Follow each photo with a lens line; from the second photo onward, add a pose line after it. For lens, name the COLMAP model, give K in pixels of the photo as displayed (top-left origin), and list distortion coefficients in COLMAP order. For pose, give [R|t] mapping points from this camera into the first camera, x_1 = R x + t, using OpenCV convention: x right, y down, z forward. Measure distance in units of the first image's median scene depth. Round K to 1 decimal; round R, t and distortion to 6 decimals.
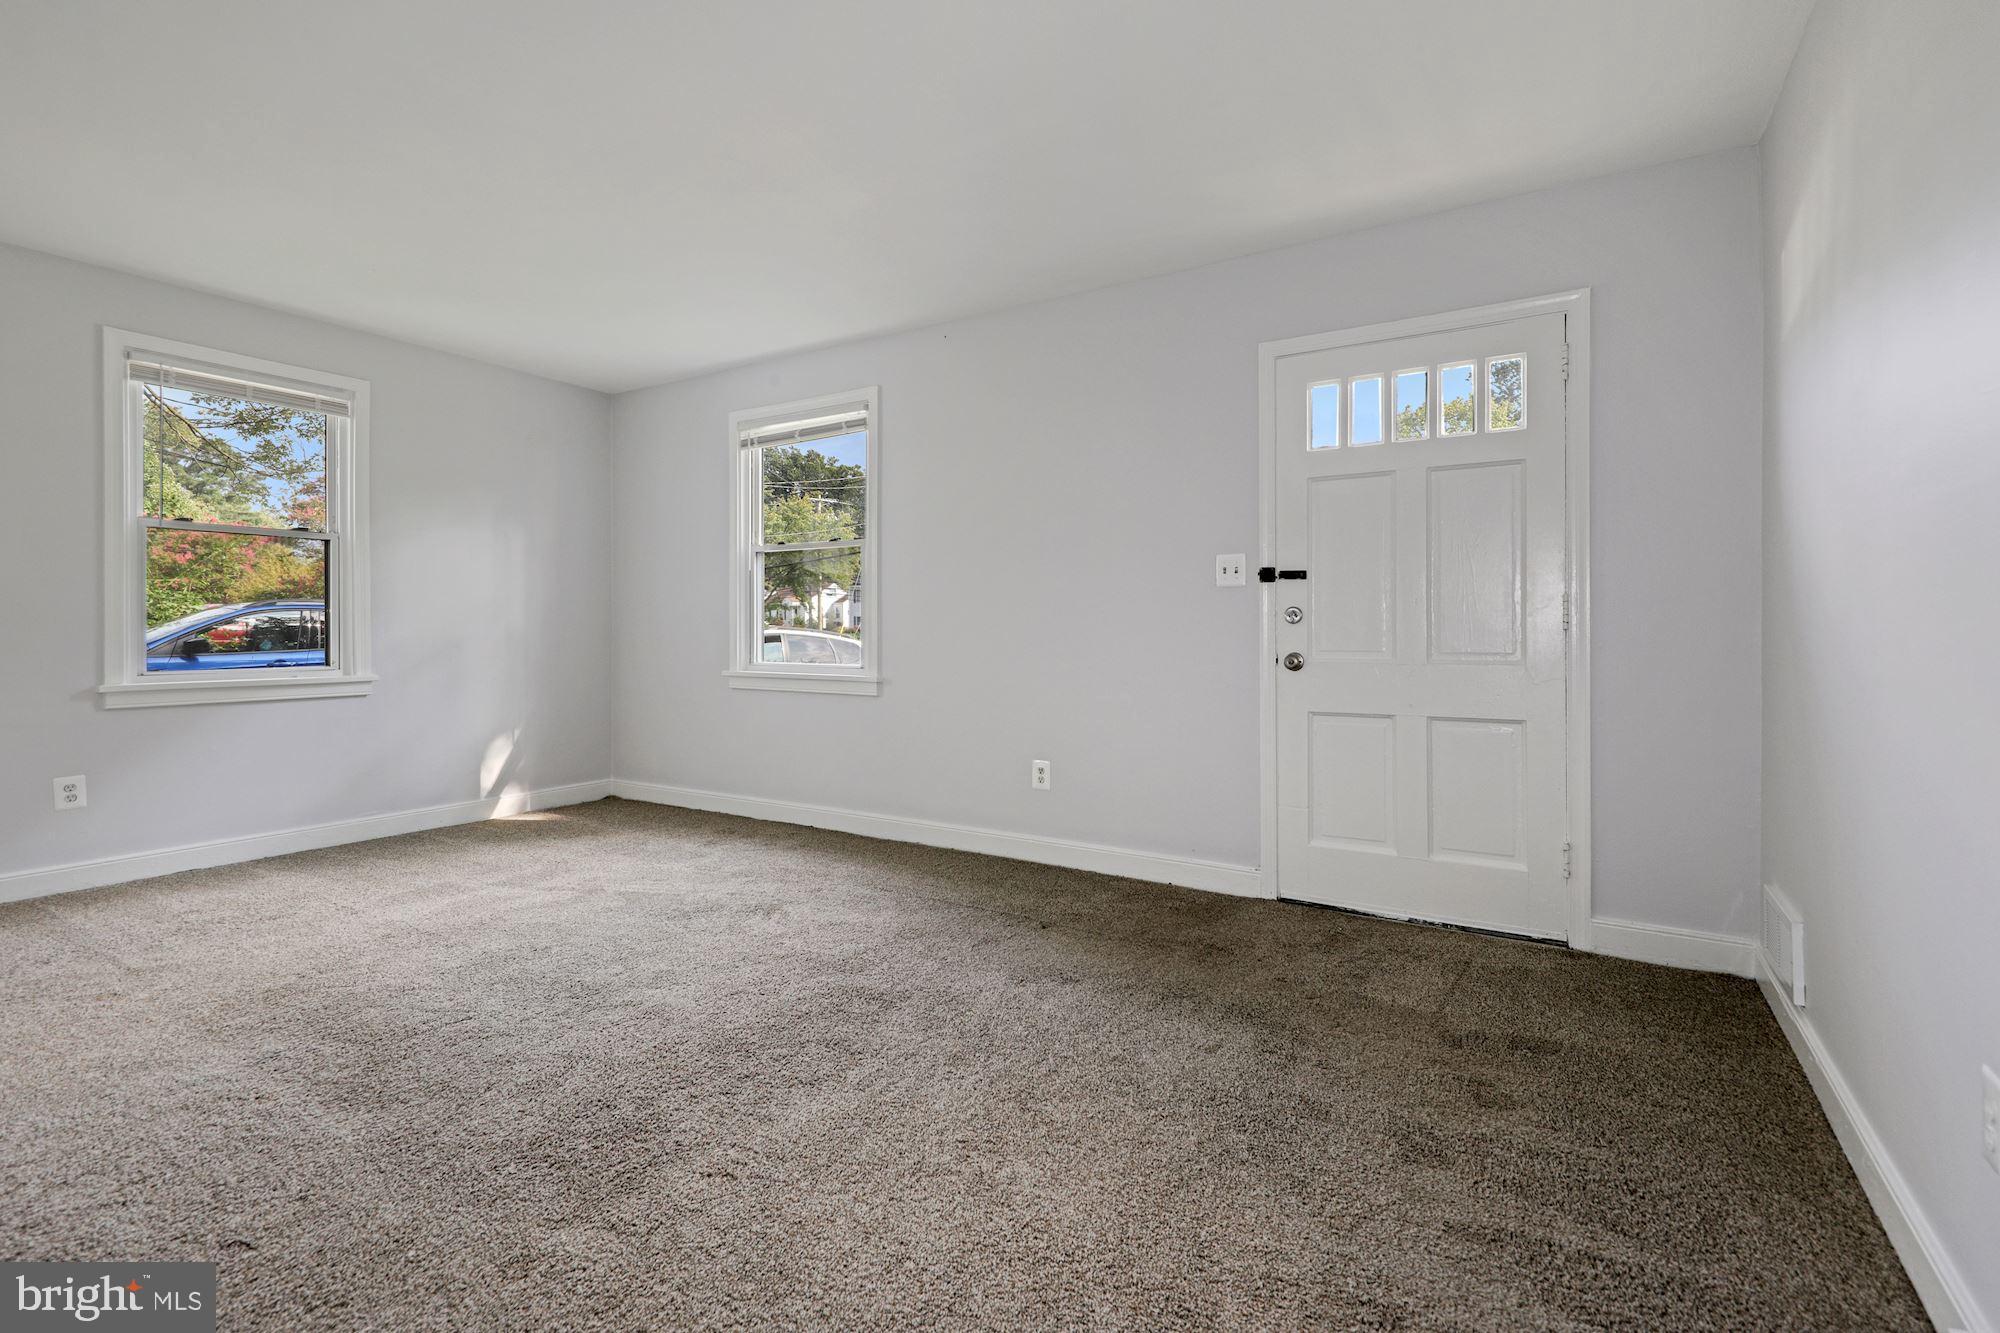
lens RADIAL K [[874.4, 0, 1002.8], [0, 874.4, 629.2], [0, 0, 1]] dist [0.001979, 0.000511]
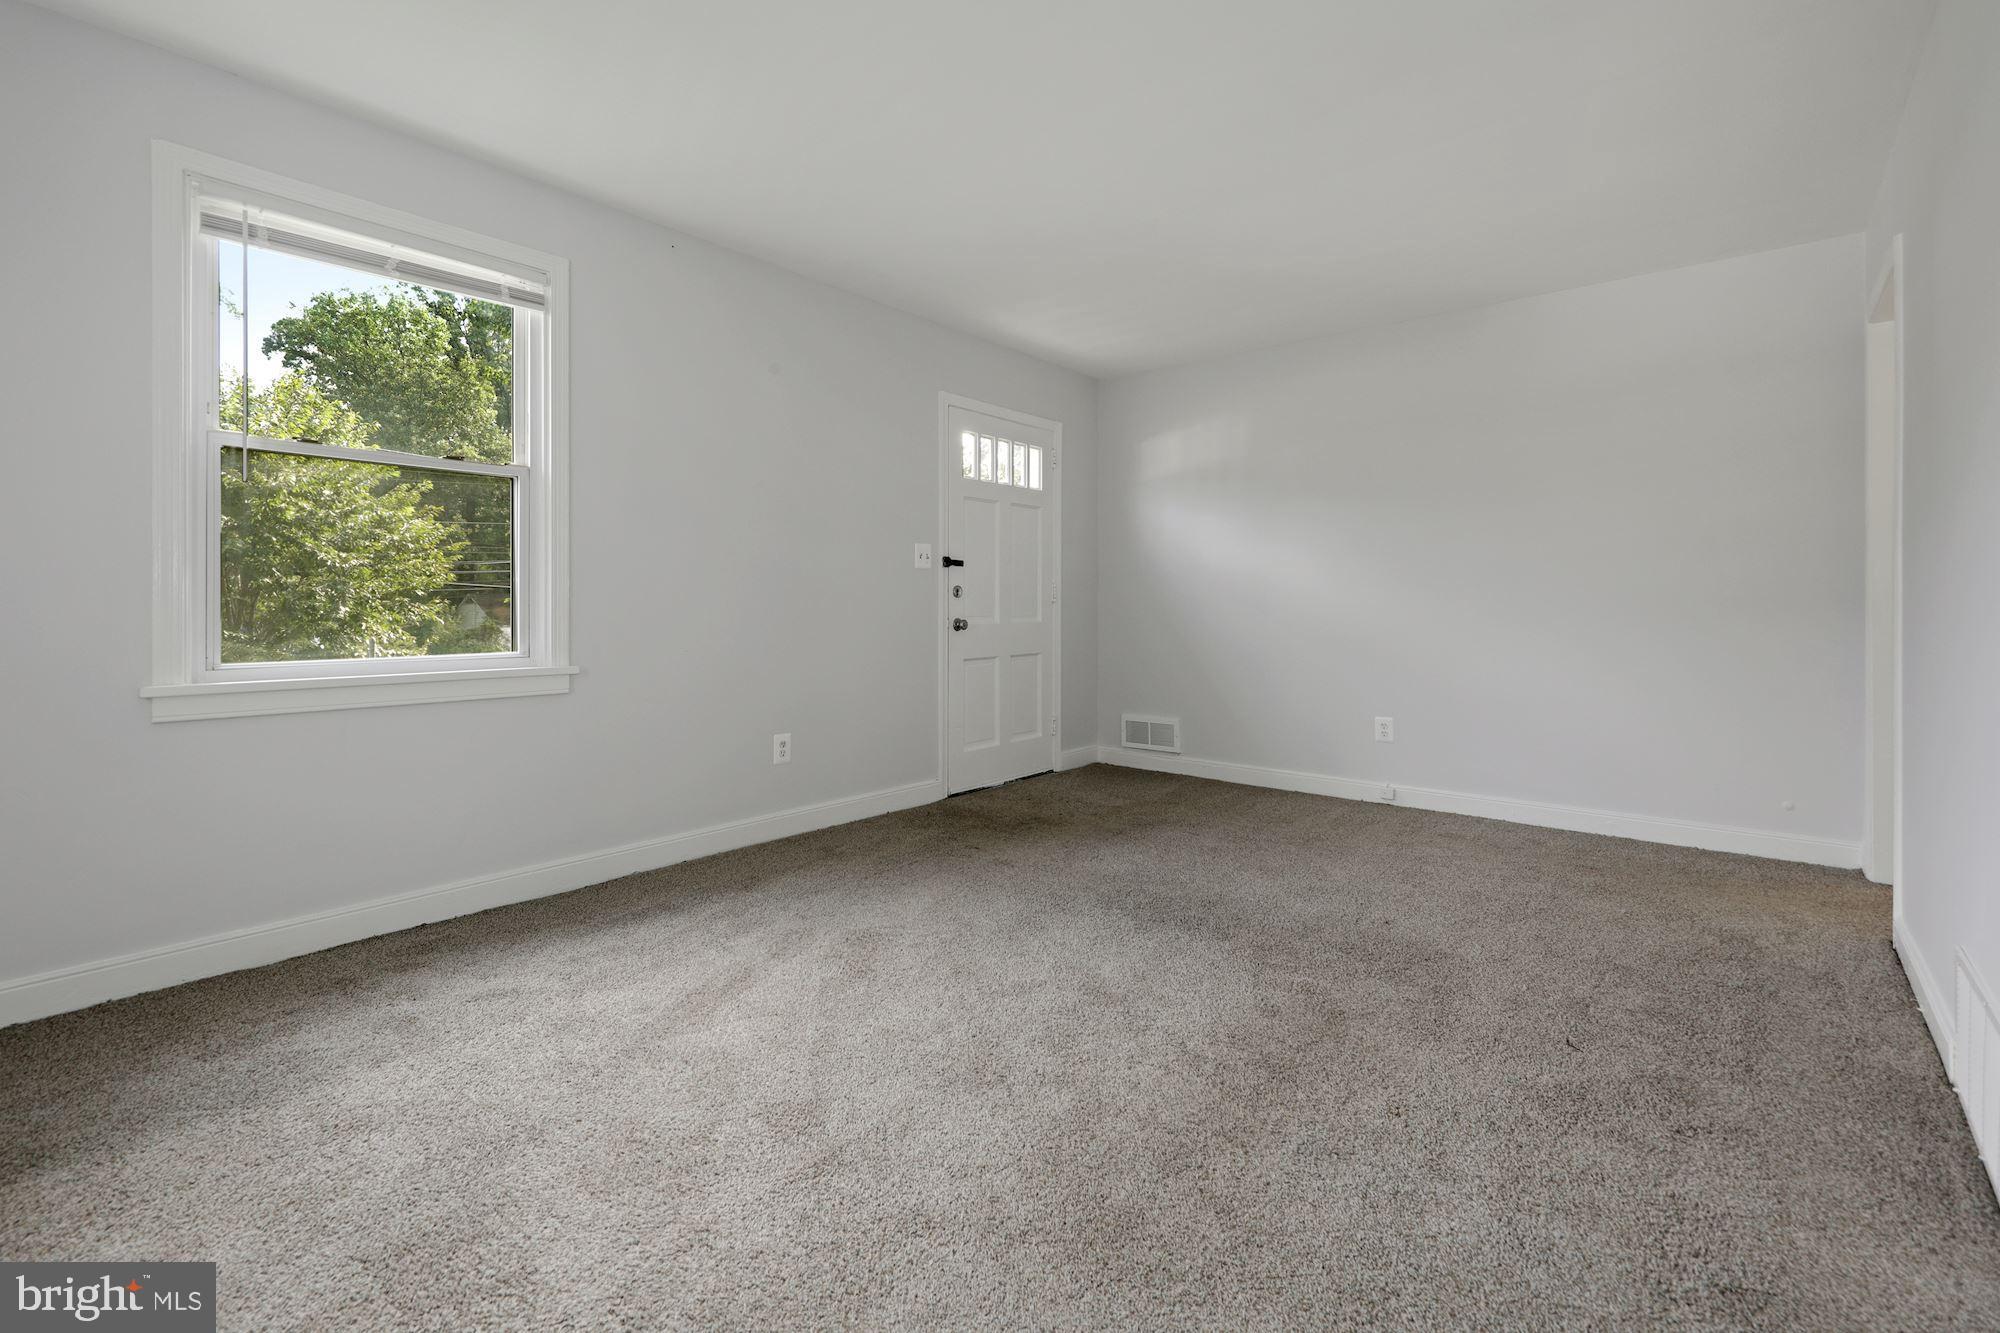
lens RADIAL K [[874.4, 0, 1002.8], [0, 874.4, 629.2], [0, 0, 1]] dist [0.001979, 0.000511]
pose [[0.157674, -0.022384, 0.987237, -1.037865], [0.009157, 0.999733, 0.021205, 0.015105], [-0.987449, 0.005697, 0.157837, 0.695821]]
